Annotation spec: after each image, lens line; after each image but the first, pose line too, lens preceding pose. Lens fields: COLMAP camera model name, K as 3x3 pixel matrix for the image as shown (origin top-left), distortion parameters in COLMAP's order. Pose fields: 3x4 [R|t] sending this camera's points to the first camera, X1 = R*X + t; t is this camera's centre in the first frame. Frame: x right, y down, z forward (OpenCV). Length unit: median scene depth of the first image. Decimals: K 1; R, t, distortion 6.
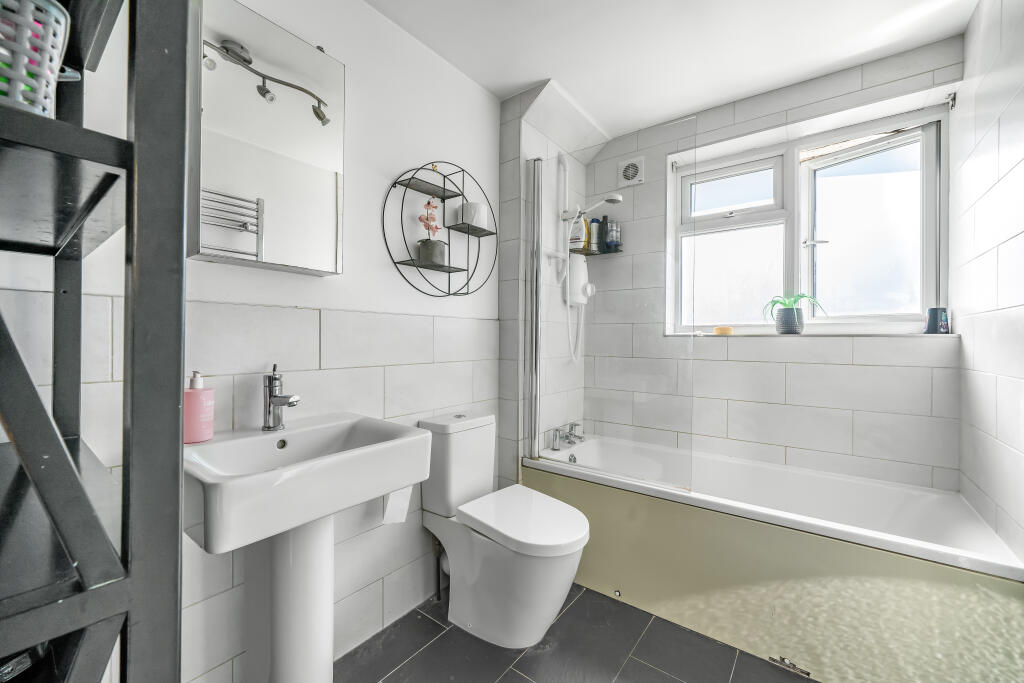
lens RADIAL K [[417.1, 0, 512.0], [0, 417.1, 341.5], [0, 0, 1]] dist [-0.001019, 0.000273]
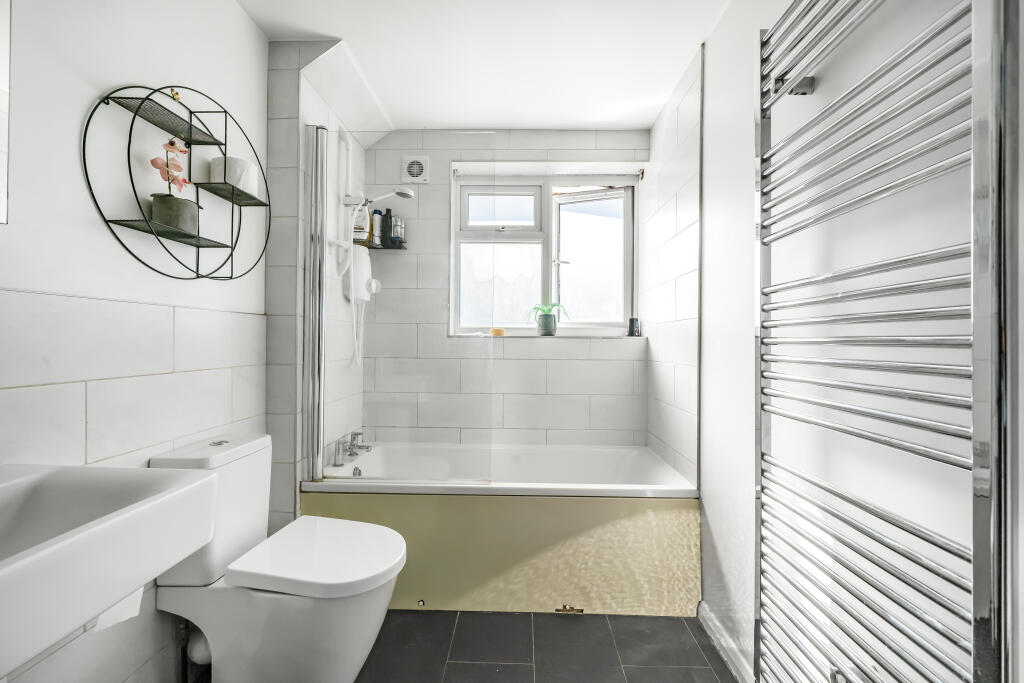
lens RADIAL K [[414.7, 0, 514.5], [0, 414.7, 342.5], [0, 0, 1]] dist [-0.001426, -0.000279]
pose [[0.807958, -0.001426, 0.589238, -0.125593], [0.000389, 0.999998, 0.001886, -0.000330], [-0.589240, -0.001295, 0.807957, 0.090947]]
